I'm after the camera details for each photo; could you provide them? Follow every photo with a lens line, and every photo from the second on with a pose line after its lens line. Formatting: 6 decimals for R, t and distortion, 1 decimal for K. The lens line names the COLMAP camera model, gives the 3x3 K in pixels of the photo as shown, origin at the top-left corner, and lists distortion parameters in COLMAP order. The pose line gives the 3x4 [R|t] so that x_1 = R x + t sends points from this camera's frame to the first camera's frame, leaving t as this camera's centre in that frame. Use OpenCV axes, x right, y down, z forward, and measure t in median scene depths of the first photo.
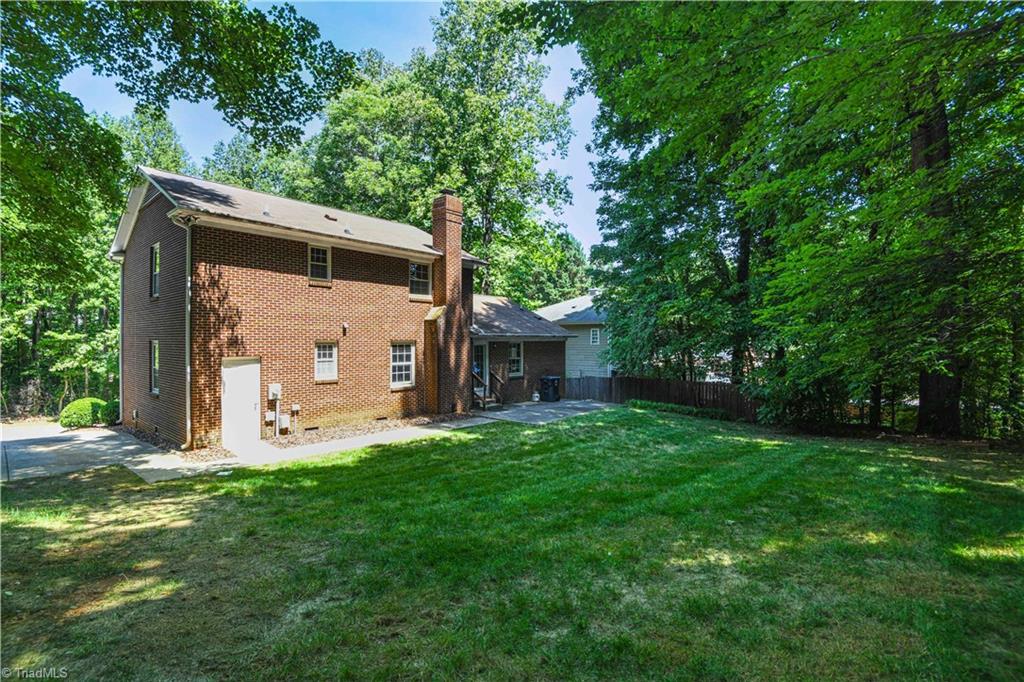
lens RADIAL K [[470.6, 0, 508.5], [0, 470.6, 342.9], [0, 0, 1]] dist [0.009246, -0.009691]
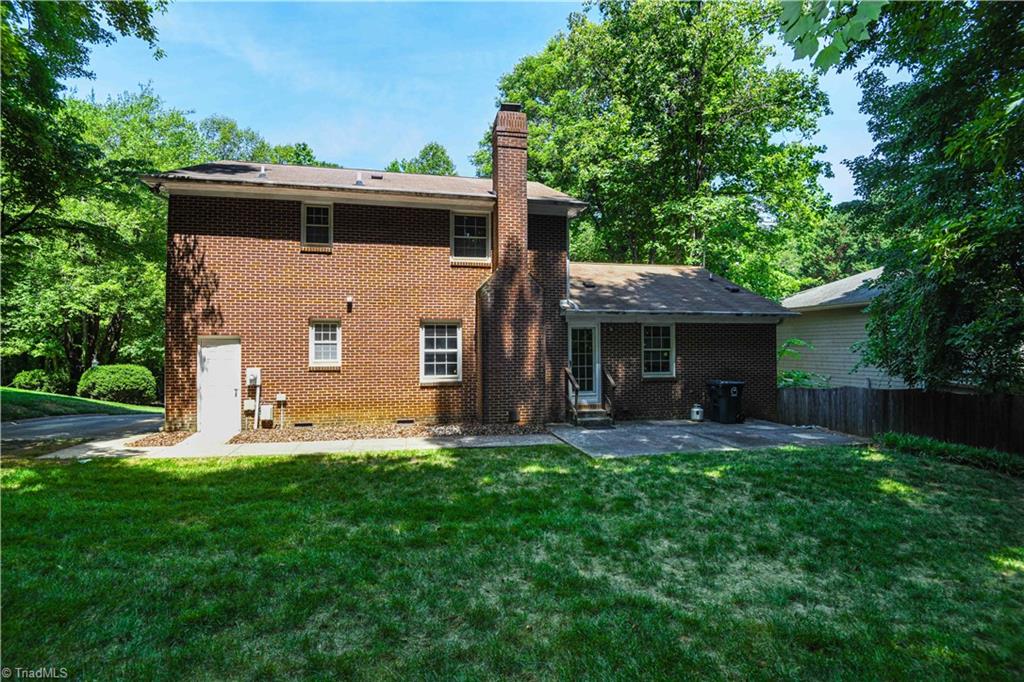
lens RADIAL K [[470.6, 0, 513.9], [0, 470.6, 339.2], [0, 0, 1]] dist [0.009246, -0.009691]
pose [[0.799433, -0.017206, -0.600509, 0.316452], [0.000020, 0.999591, -0.028615, 0.047578], [0.600756, 0.022864, 0.799106, 0.476505]]
